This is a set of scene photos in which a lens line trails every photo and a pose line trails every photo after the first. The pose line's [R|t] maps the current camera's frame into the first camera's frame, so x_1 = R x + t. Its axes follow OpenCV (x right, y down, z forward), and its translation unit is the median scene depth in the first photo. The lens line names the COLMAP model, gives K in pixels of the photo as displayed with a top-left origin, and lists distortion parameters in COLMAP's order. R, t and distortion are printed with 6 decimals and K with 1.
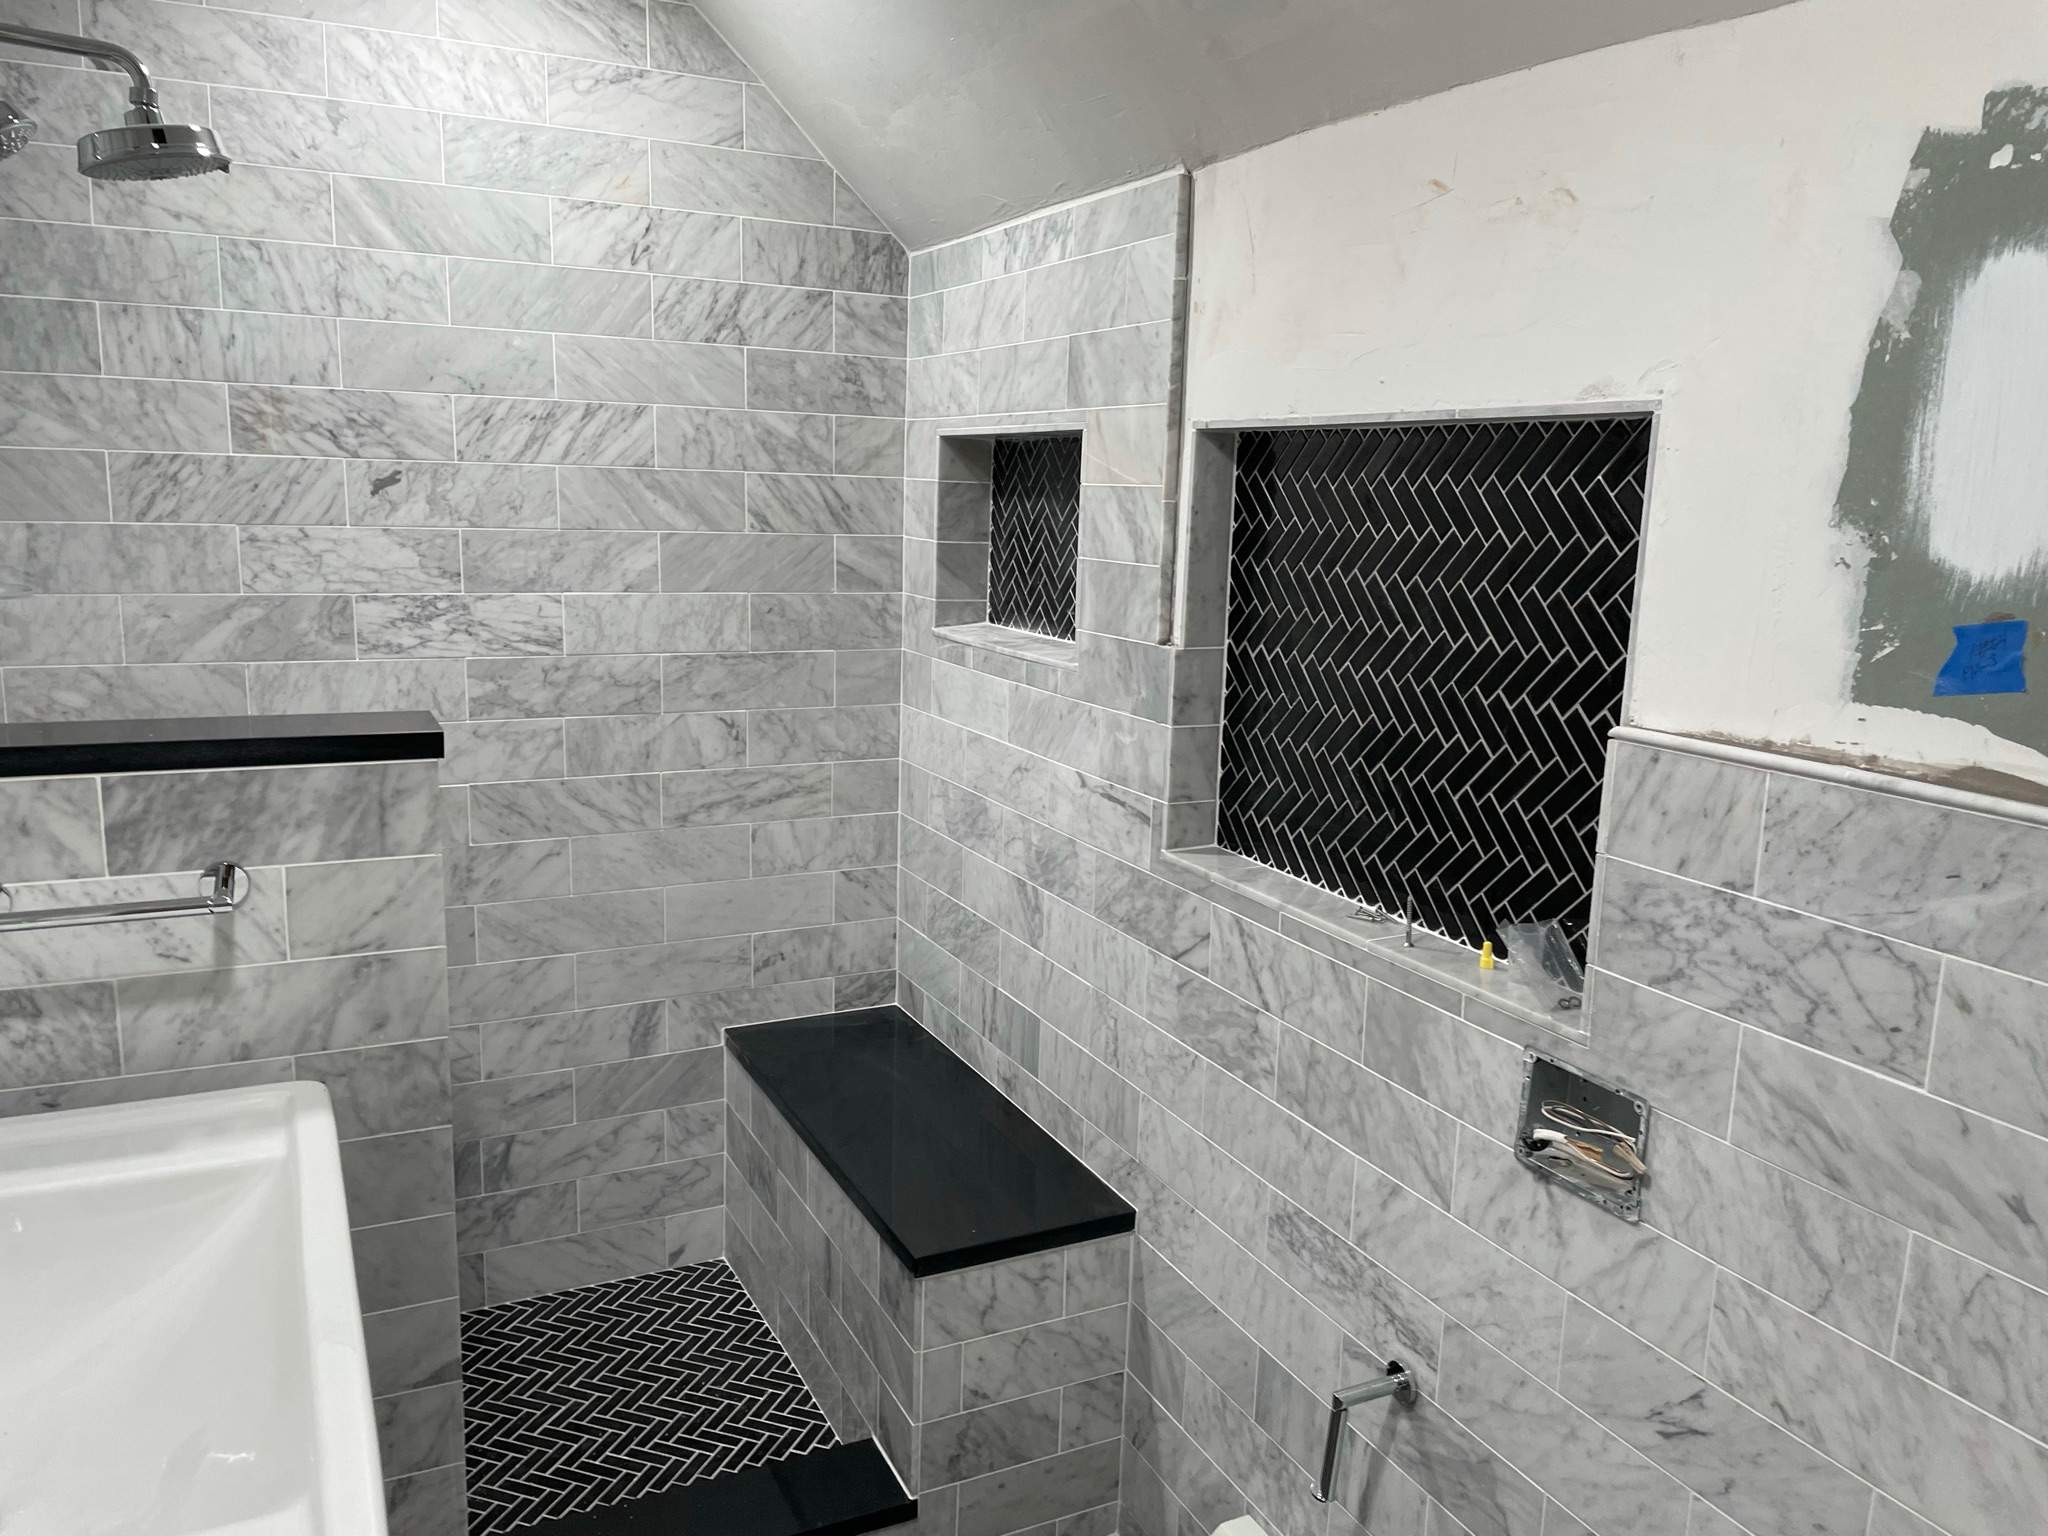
lens RADIAL K [[1547.2, 0, 1040.1], [0, 1547.2, 772.7], [0, 0, 1]] dist [0.086906, -0.111802]
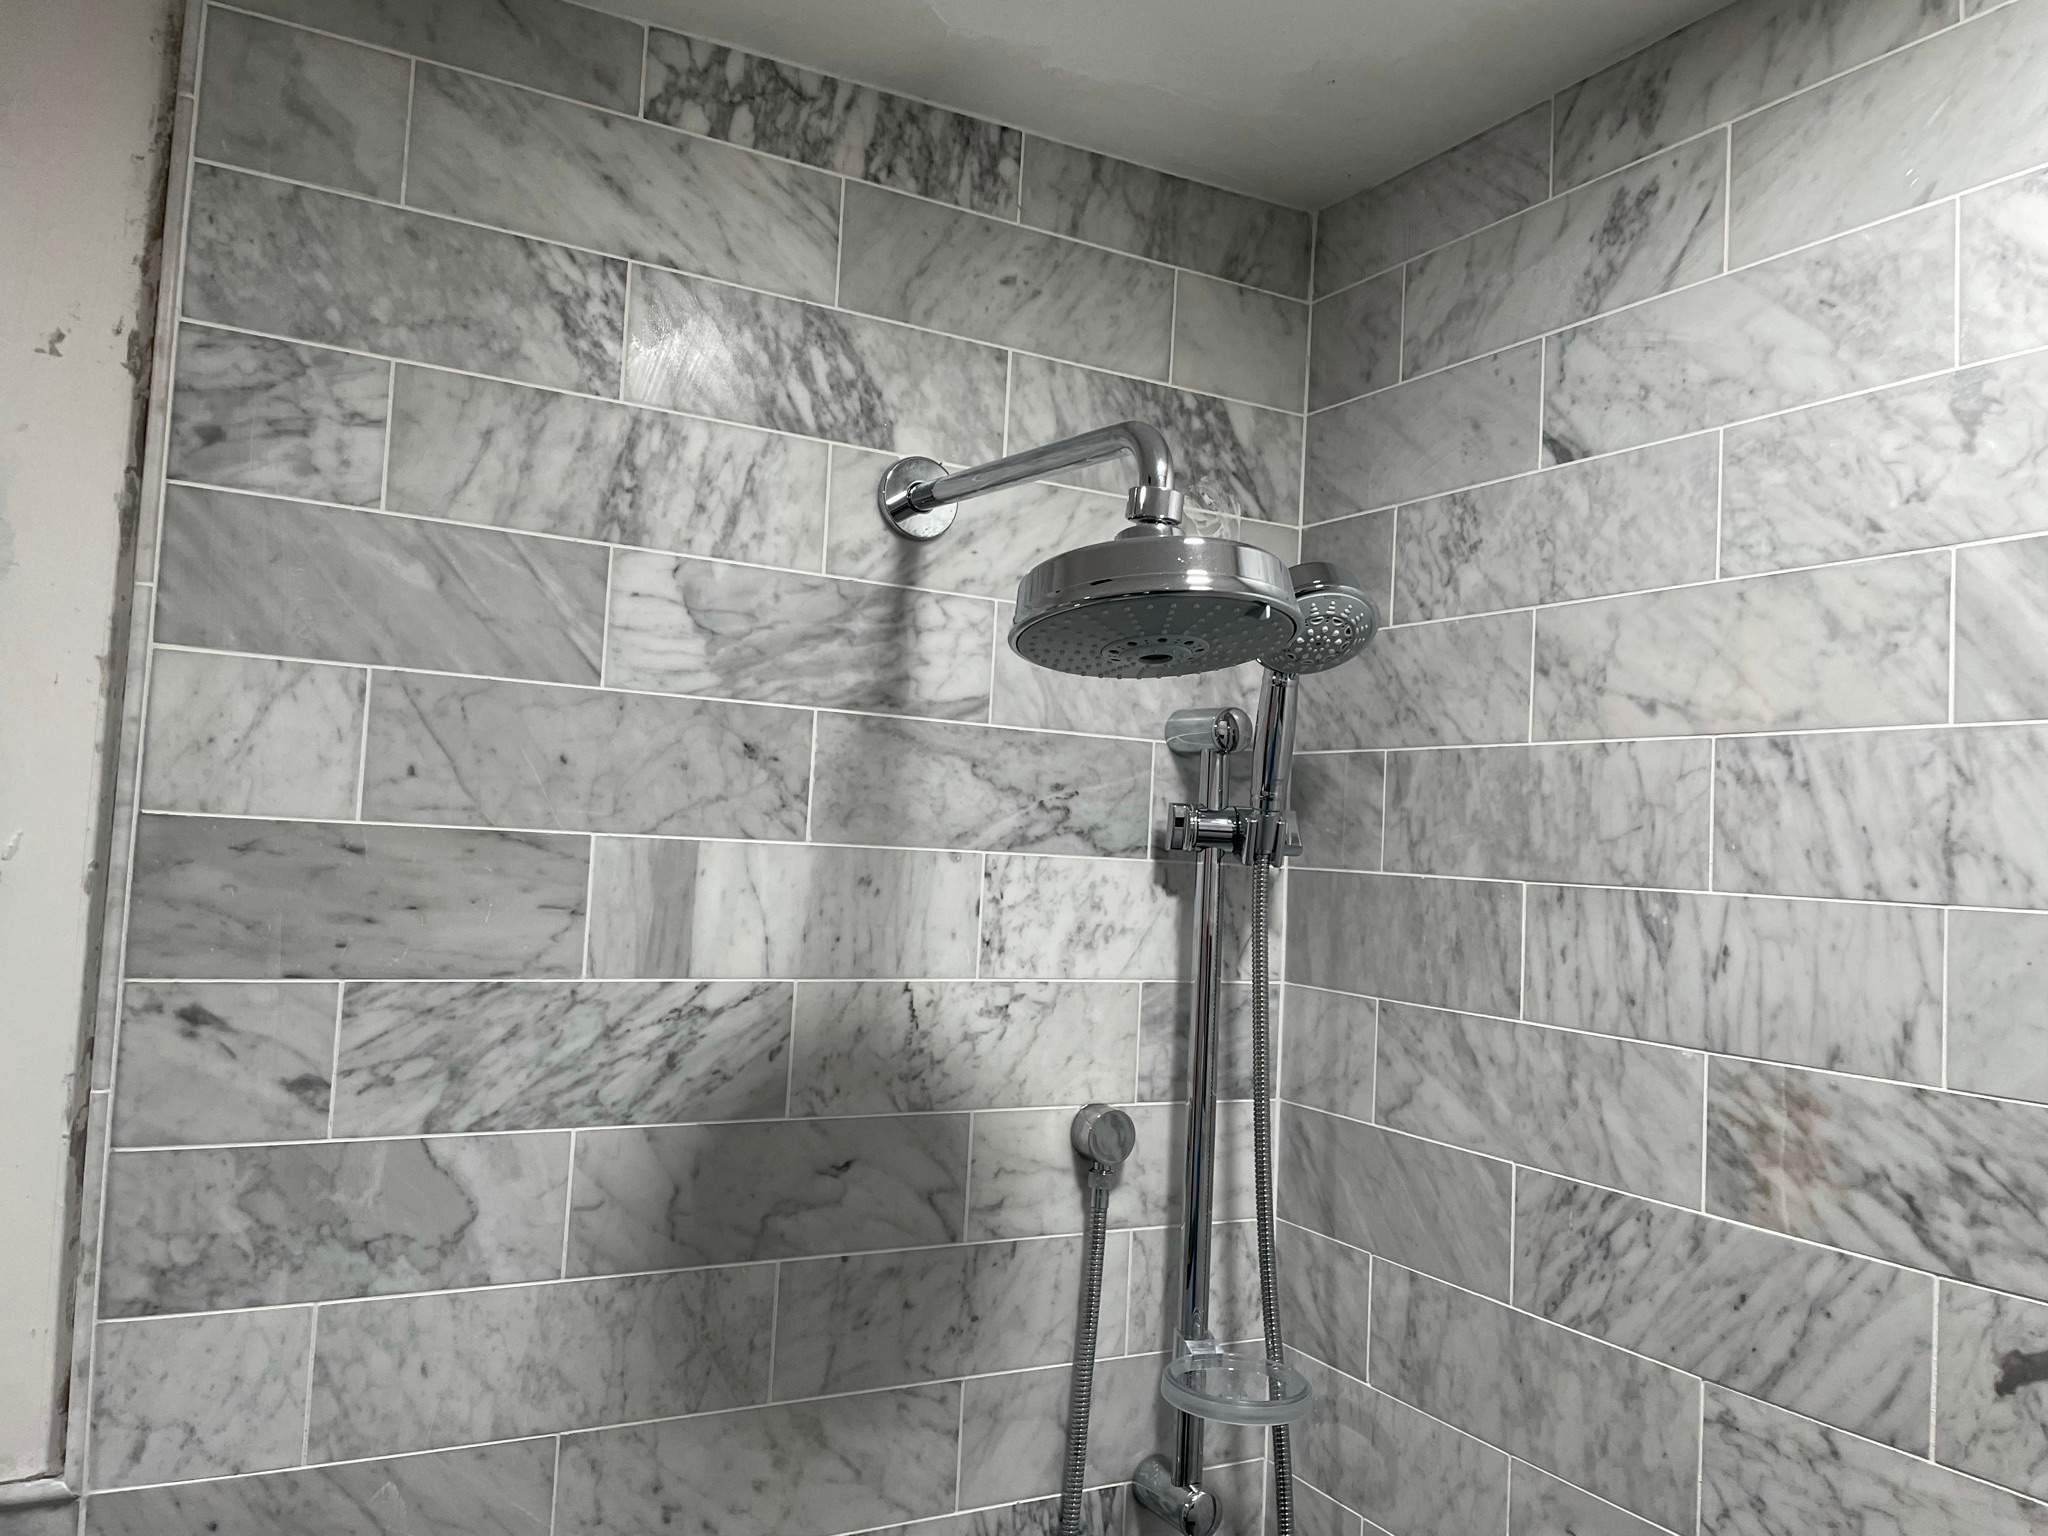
lens RADIAL K [[1547.2, 0, 1036.5], [0, 1547.2, 756.0], [0, 0, 1]] dist [0.086906, -0.111802]
pose [[0.051154, -0.088306, -0.994779, -0.078248], [-0.232994, 0.967541, -0.097870, -0.235627], [0.971132, 0.236784, 0.028919, 0.764839]]
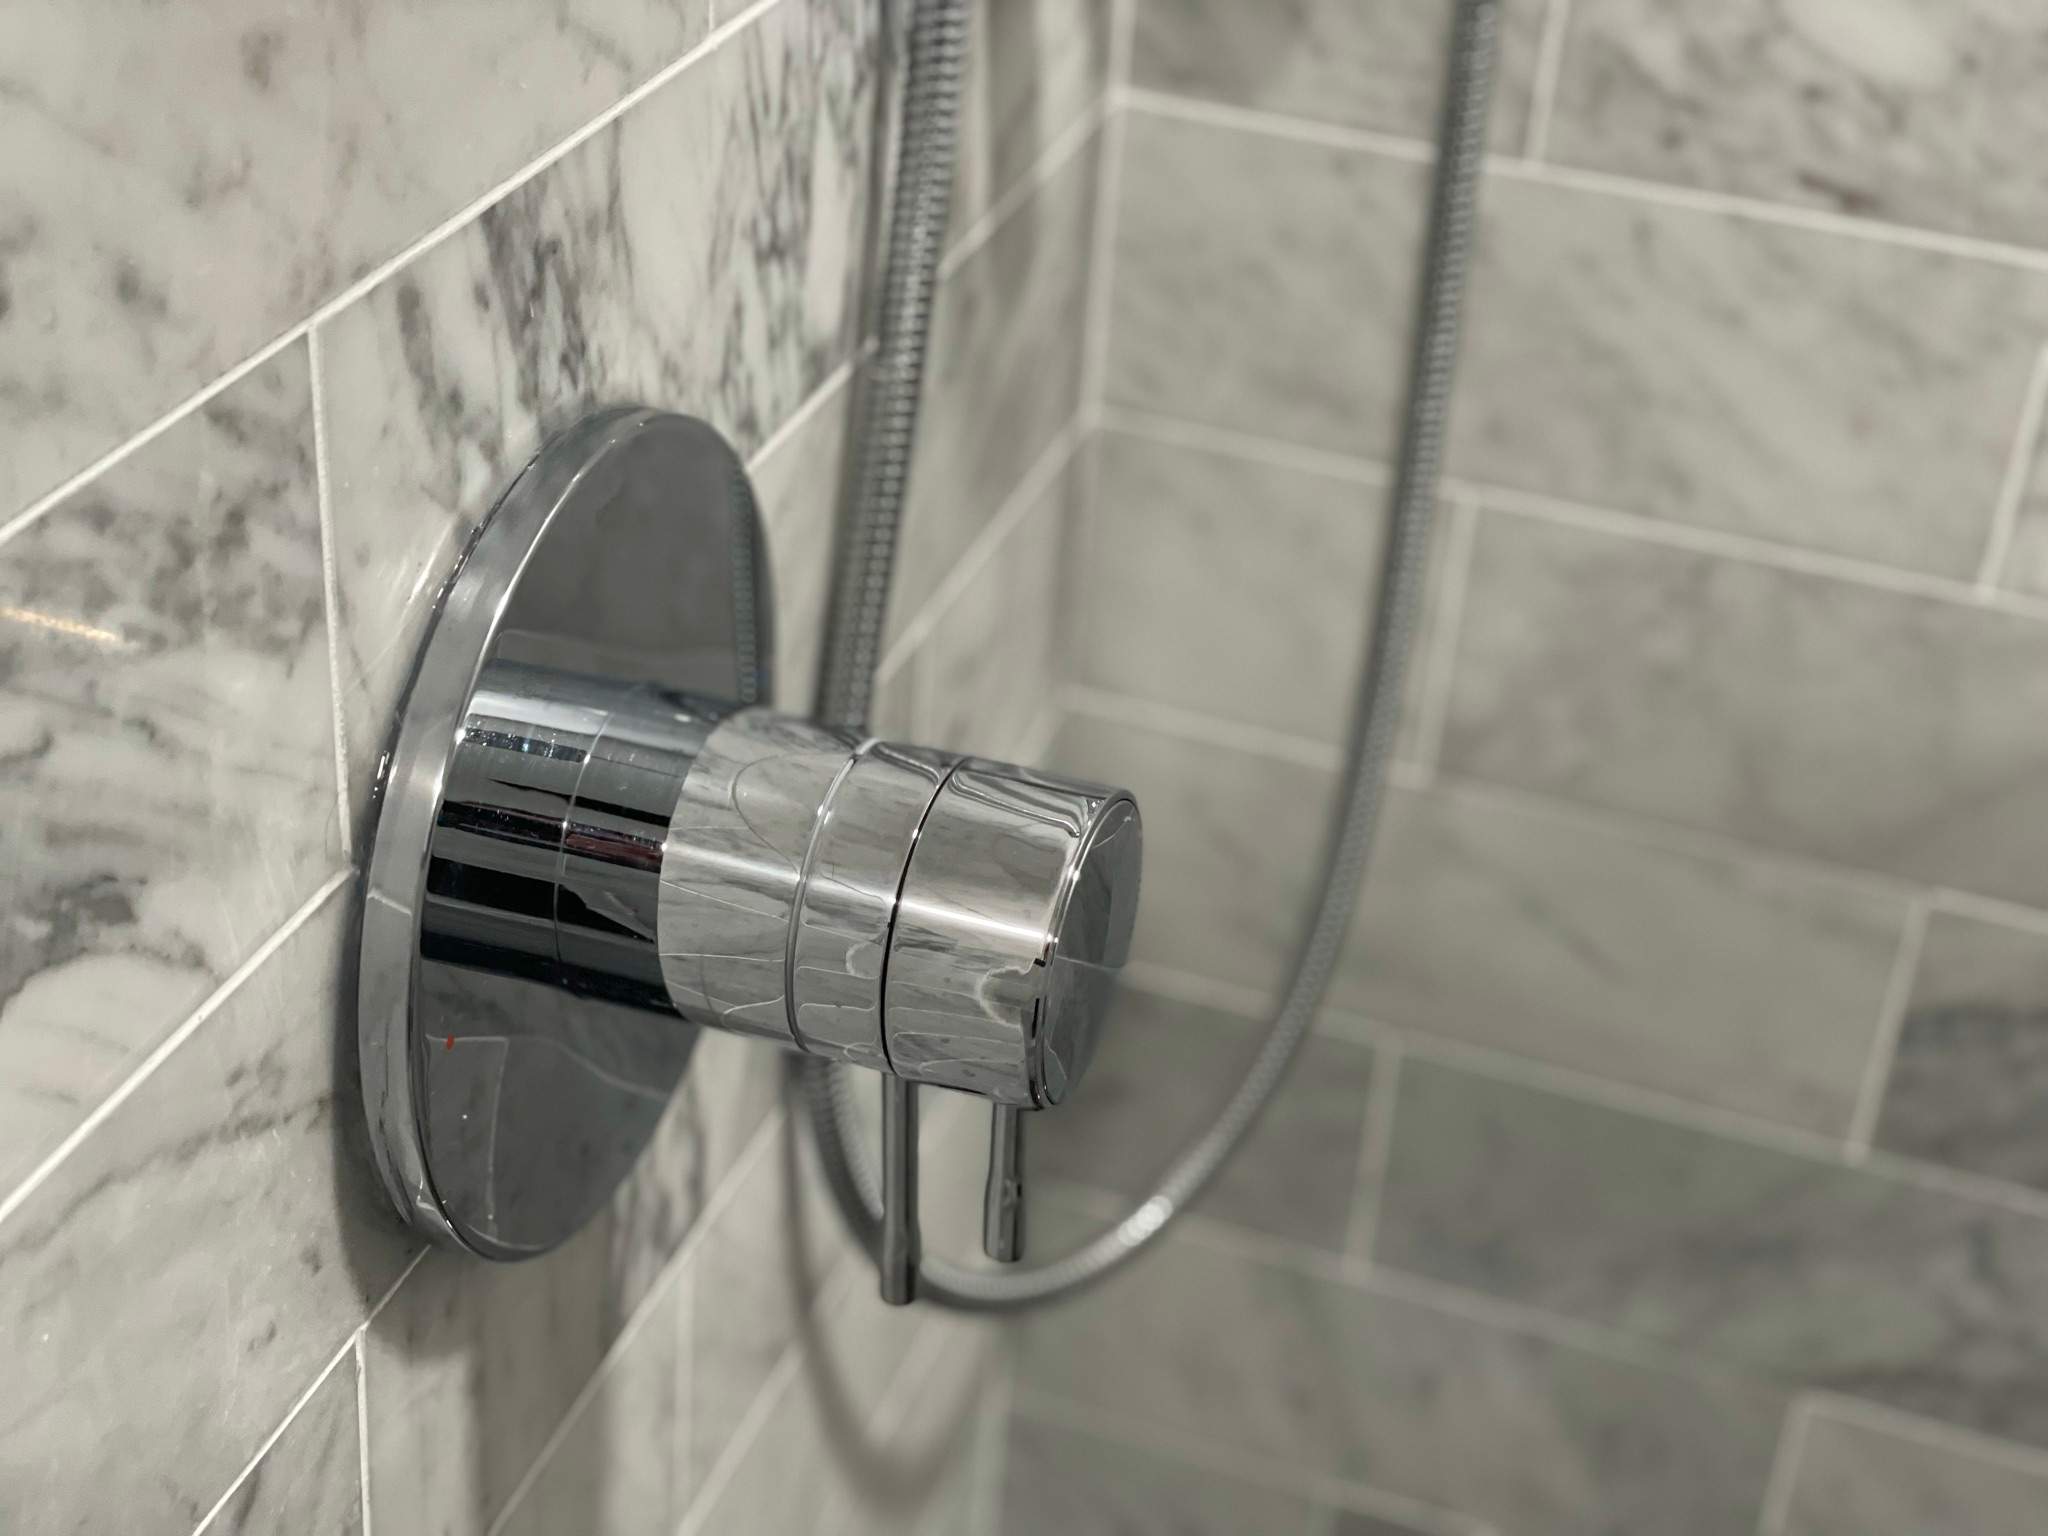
lens RADIAL K [[3078.6, 0, 1011.0], [0, 3078.6, 746.0], [0, 0, 1]] dist [0.081155, 0.000000]
pose [[0.698917, 0.382056, -0.604606, -0.420303], [-0.172125, 0.910370, 0.376296, -0.086394], [0.694182, -0.158932, 0.702035, 0.640031]]
